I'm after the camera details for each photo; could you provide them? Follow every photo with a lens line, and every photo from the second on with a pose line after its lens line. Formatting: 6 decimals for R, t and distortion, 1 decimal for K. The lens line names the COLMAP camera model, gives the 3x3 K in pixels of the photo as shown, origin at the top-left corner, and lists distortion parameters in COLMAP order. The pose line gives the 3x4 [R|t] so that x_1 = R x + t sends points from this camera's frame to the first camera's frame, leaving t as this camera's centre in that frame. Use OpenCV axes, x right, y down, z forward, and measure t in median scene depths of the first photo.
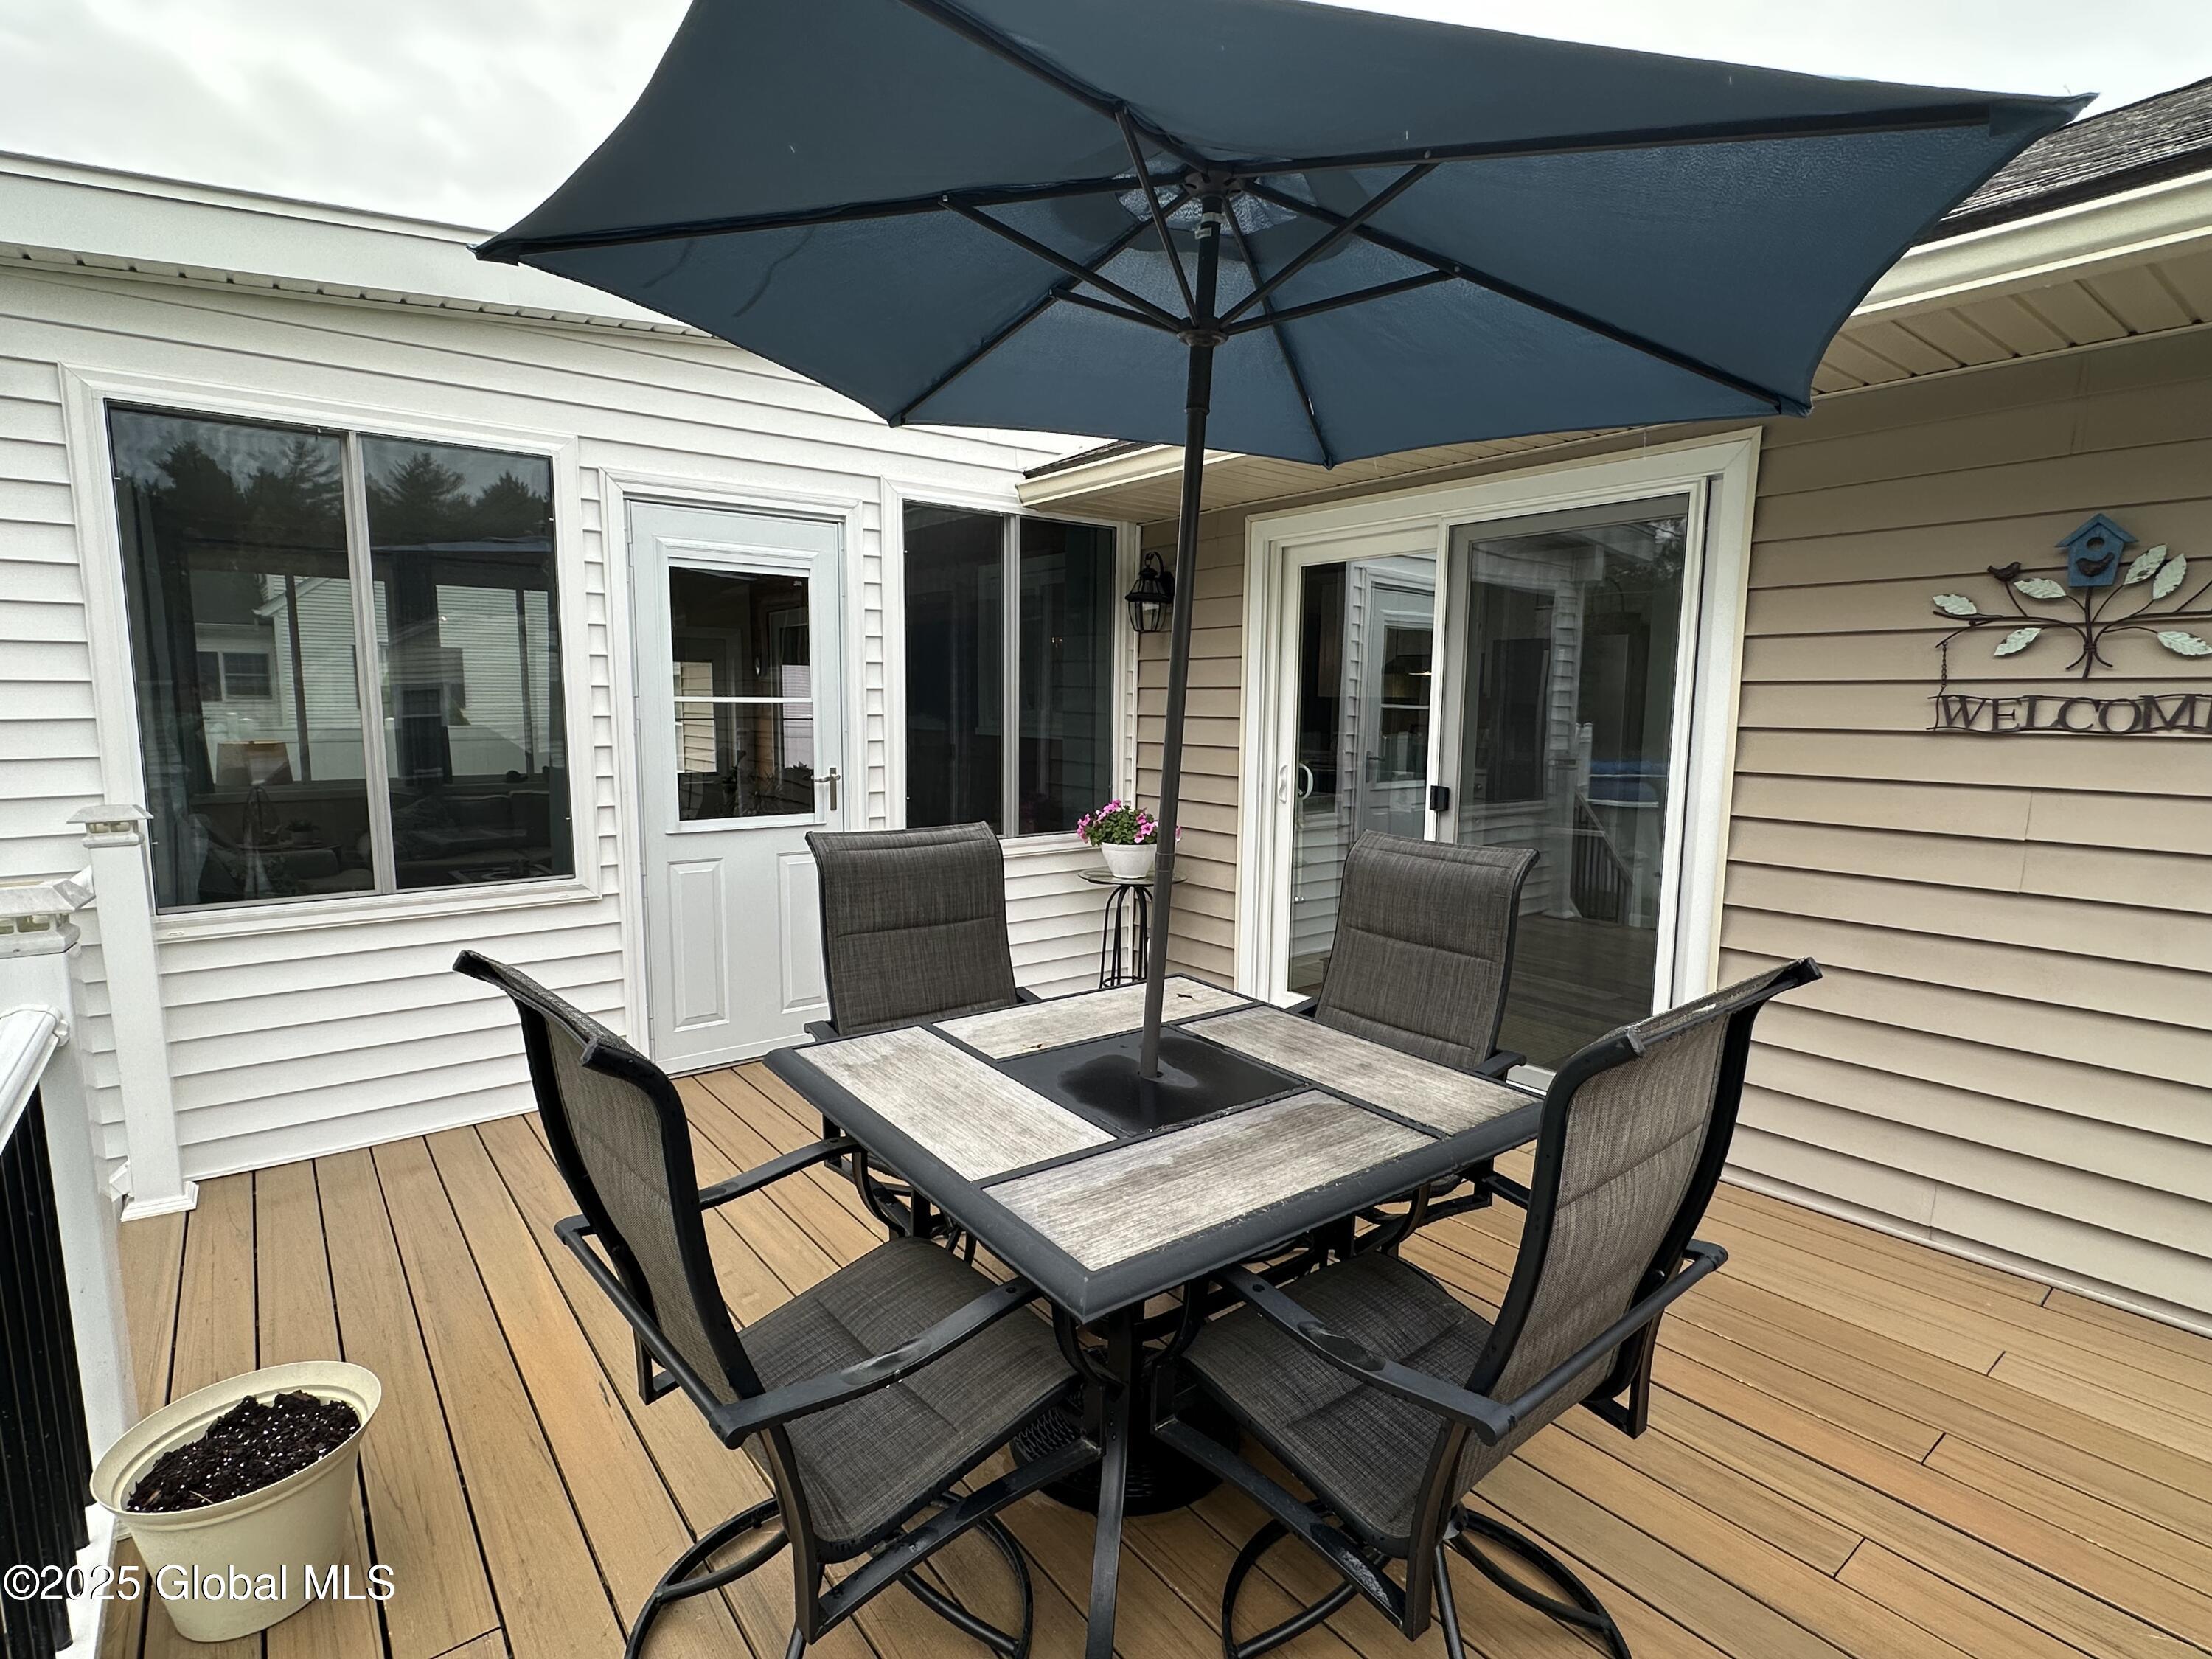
lens RADIAL K [[1081.6, 0, 1106.0], [0, 1081.6, 829.5], [0, 0, 1]] dist [-0.001832, -0.000314]
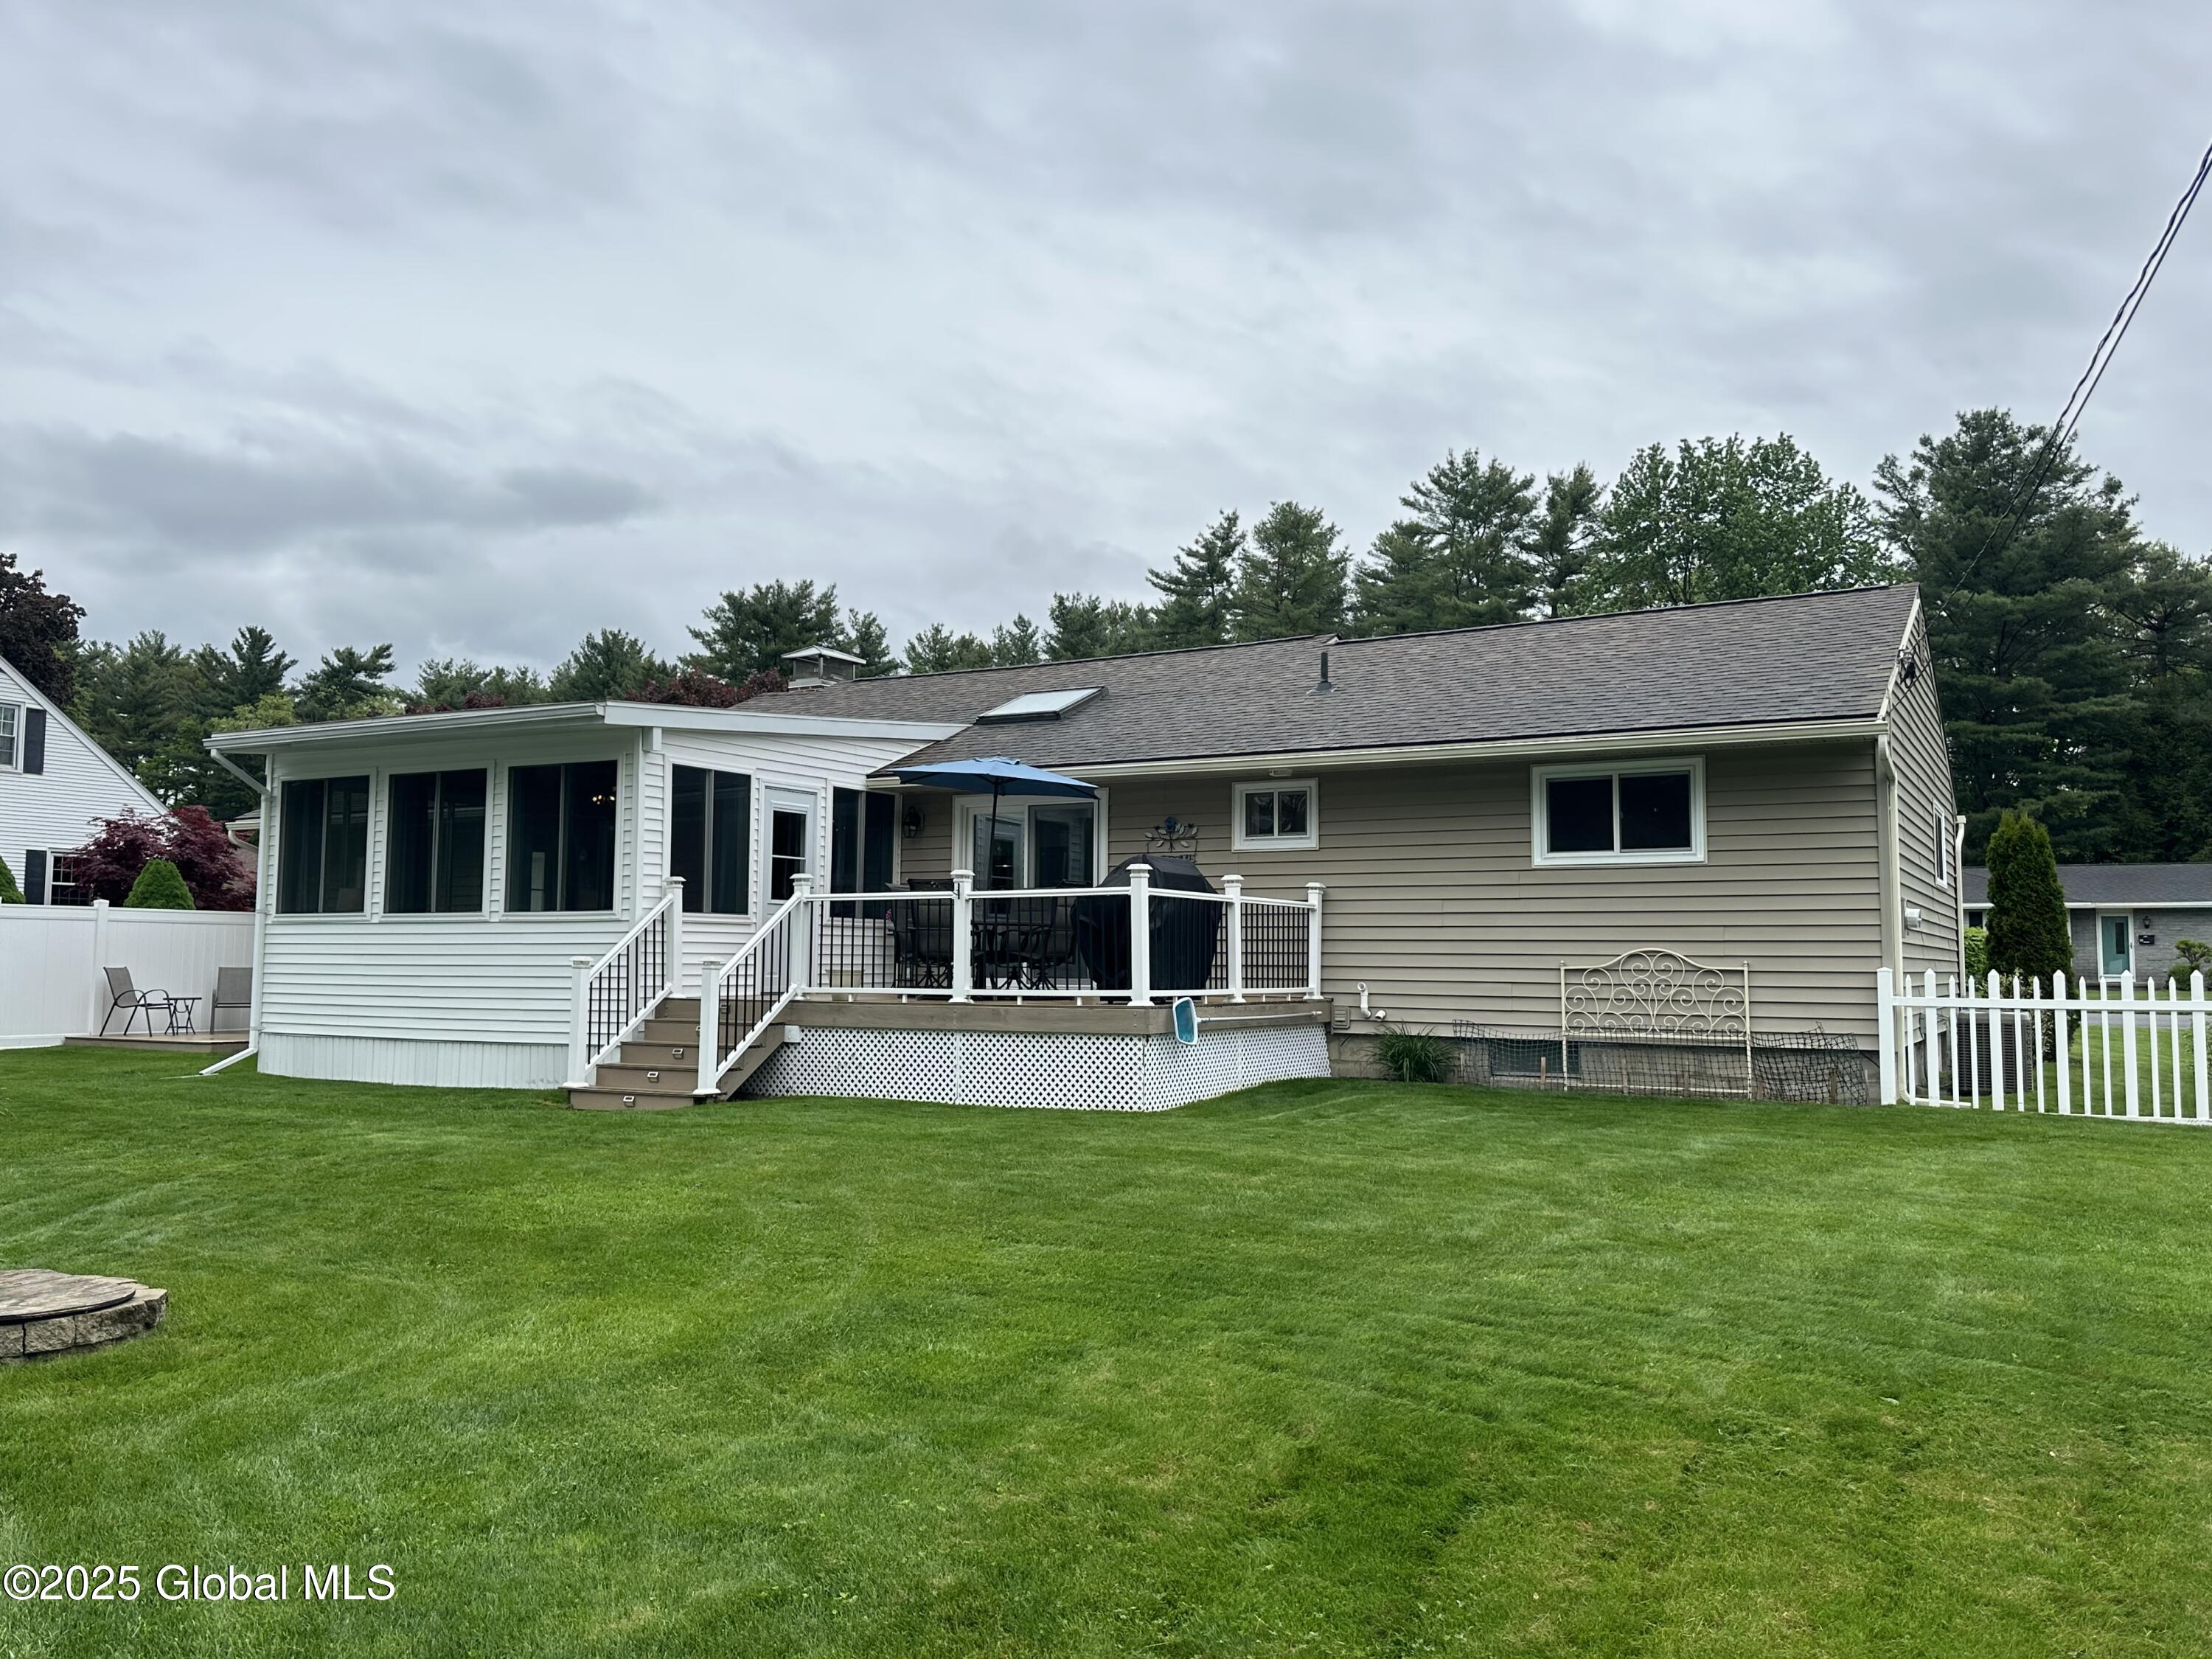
lens RADIAL K [[1686.2, 0, 1106.0], [0, 1686.2, 829.5], [0, 0, 1]] dist [0.167401, -0.292890]
pose [[0.922785, 0.027223, 0.384353, -2.017996], [0.048253, 0.981484, -0.185367, 1.046341], [-0.382283, 0.189600, 0.904385, -5.202400]]
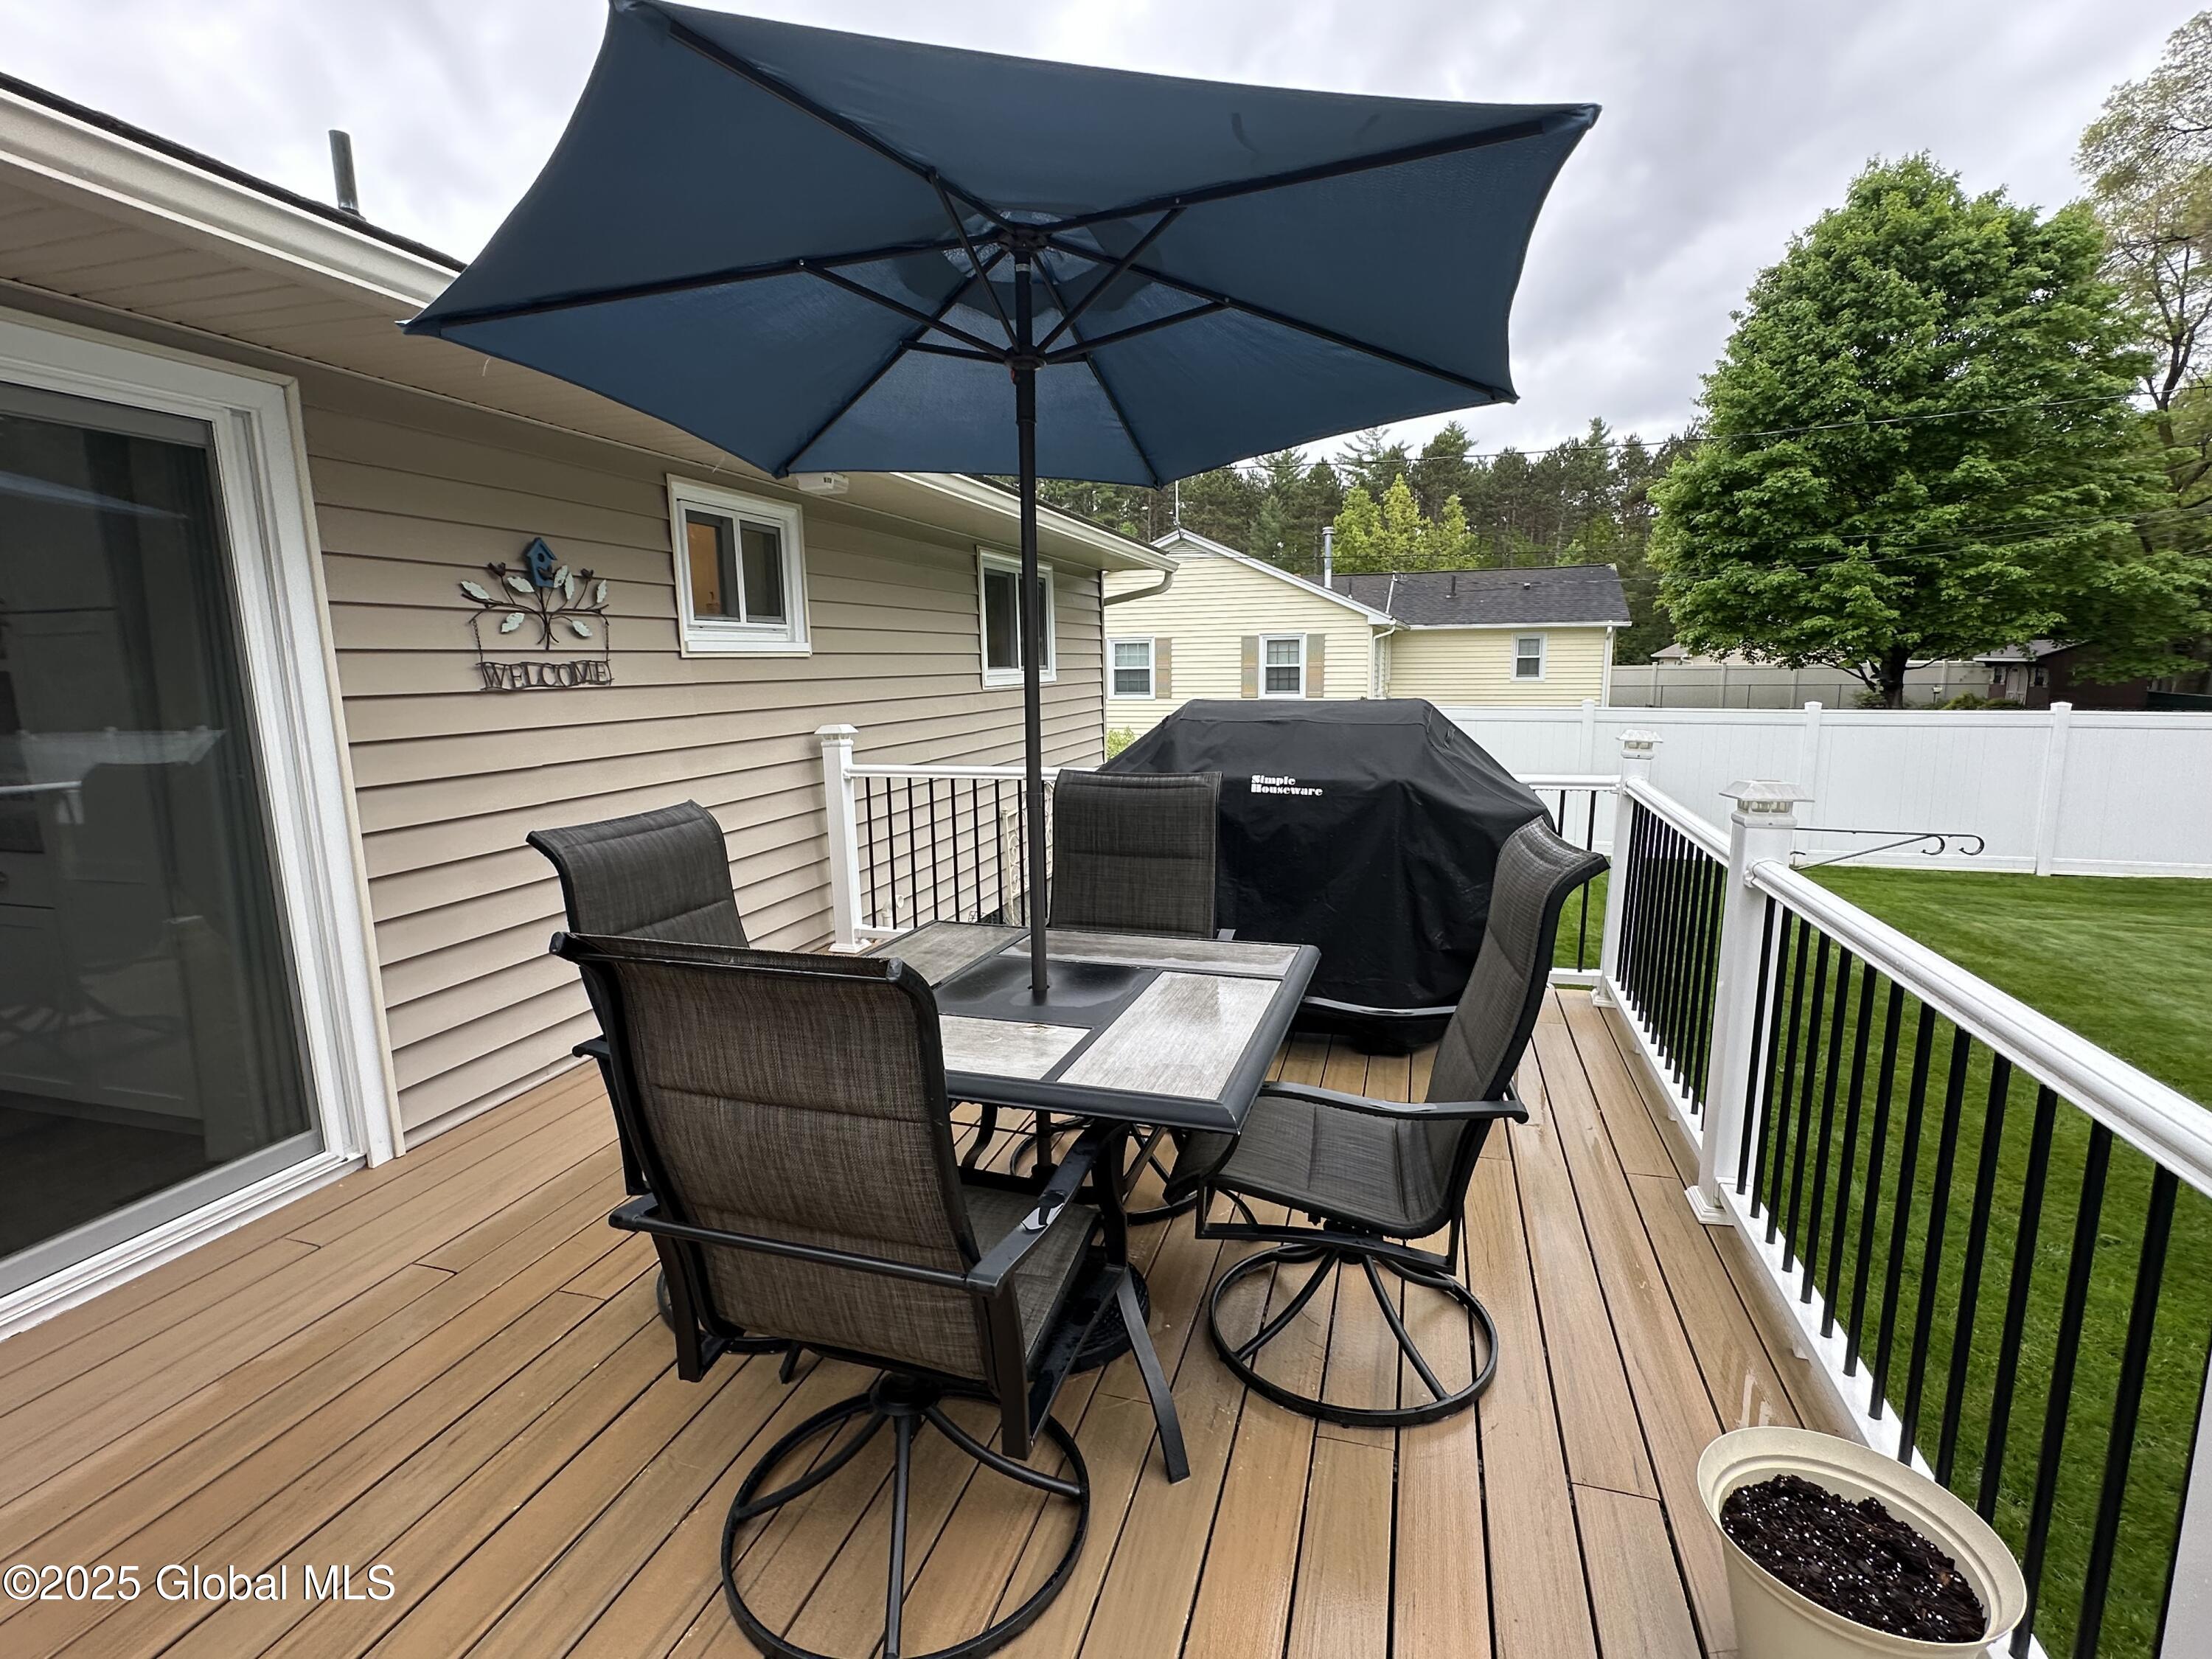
lens RADIAL K [[1045.6, 0, 1106.0], [0, 1045.6, 829.5], [0, 0, 1]] dist [0.001202, 0.000158]
pose [[-0.574619, -0.130457, 0.807957, -0.701360], [0.108386, 0.966389, 0.233122, -0.152138], [-0.811212, 0.221527, -0.541166, 1.197268]]
